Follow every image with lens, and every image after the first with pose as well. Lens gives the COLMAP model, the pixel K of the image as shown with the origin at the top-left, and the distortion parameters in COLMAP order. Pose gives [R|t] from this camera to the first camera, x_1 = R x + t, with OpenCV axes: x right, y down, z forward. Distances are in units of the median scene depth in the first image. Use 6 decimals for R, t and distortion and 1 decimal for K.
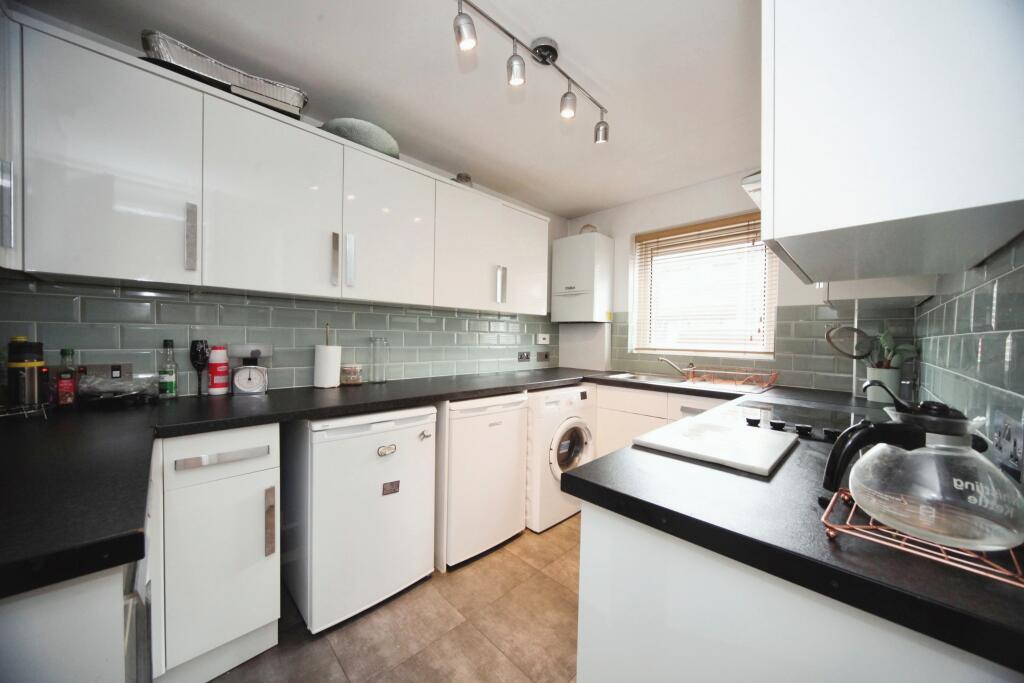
lens RADIAL K [[355.7, 0, 512.9], [0, 355.7, 328.8], [0, 0, 1]] dist [-0.009159, 0.000513]
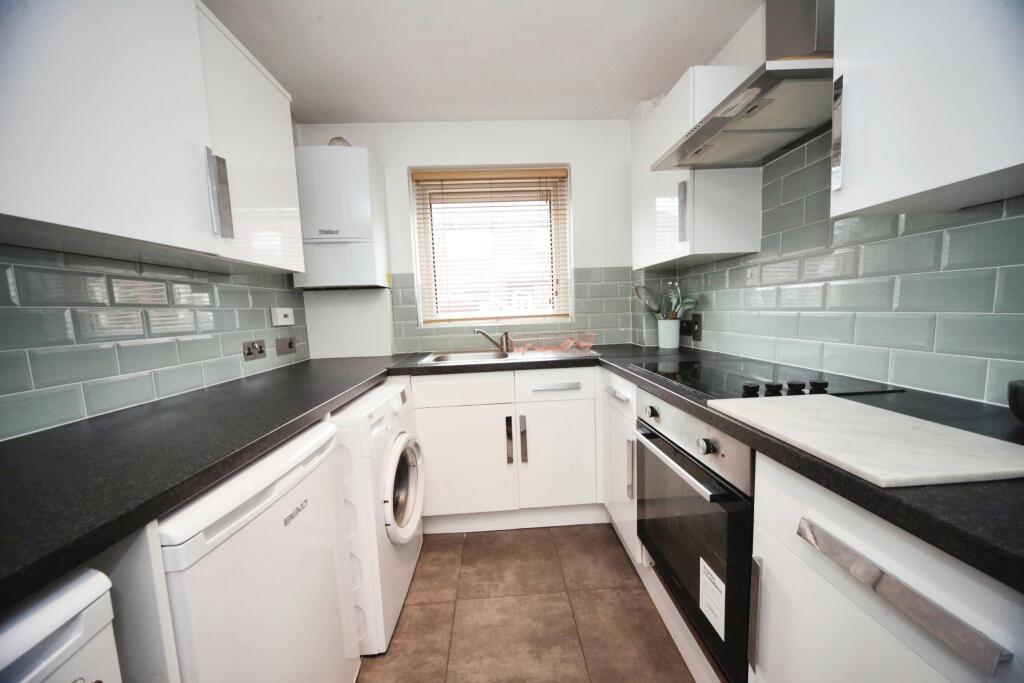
lens RADIAL K [[354.9, 0, 512.0], [0, 354.9, 341.5], [0, 0, 1]] dist [-0.001181, 0.000108]
pose [[0.662375, -0.110811, 0.740932, -0.170991], [0.034776, 0.992482, 0.117343, 0.022911], [-0.748365, -0.051959, 0.661249, 0.533289]]
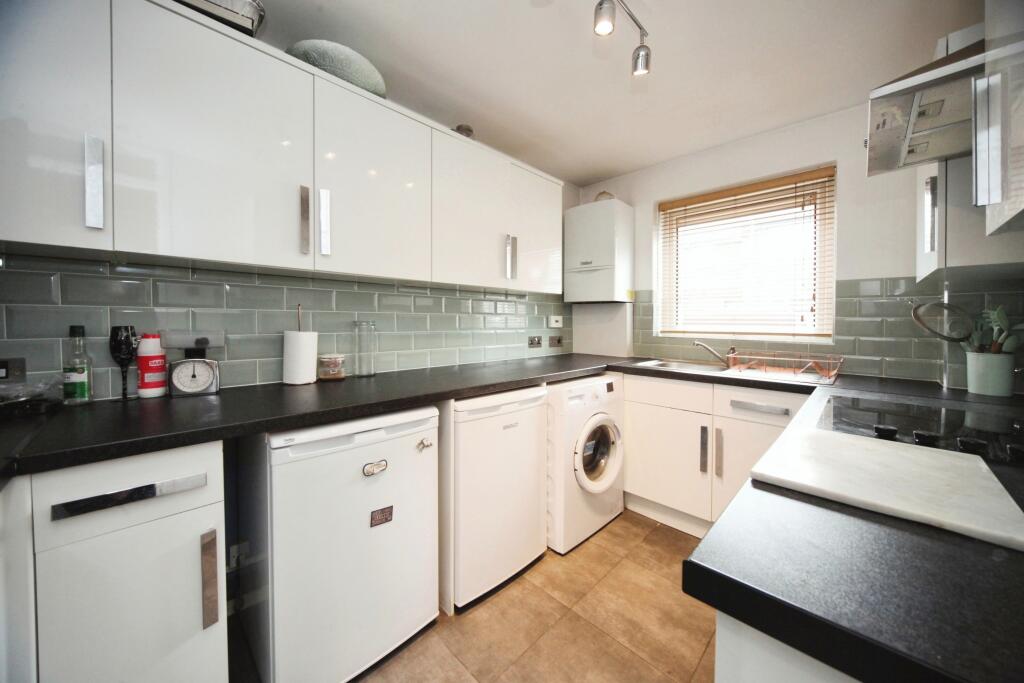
lens RADIAL K [[359.7, 0, 514.7], [0, 359.7, 323.8], [0, 0, 1]] dist [-0.007609, 0.000128]
pose [[0.999813, -0.008588, 0.017317, -0.052021], [0.008038, 0.999470, 0.031548, 0.008422], [-0.017579, -0.031403, 0.999352, 0.184140]]
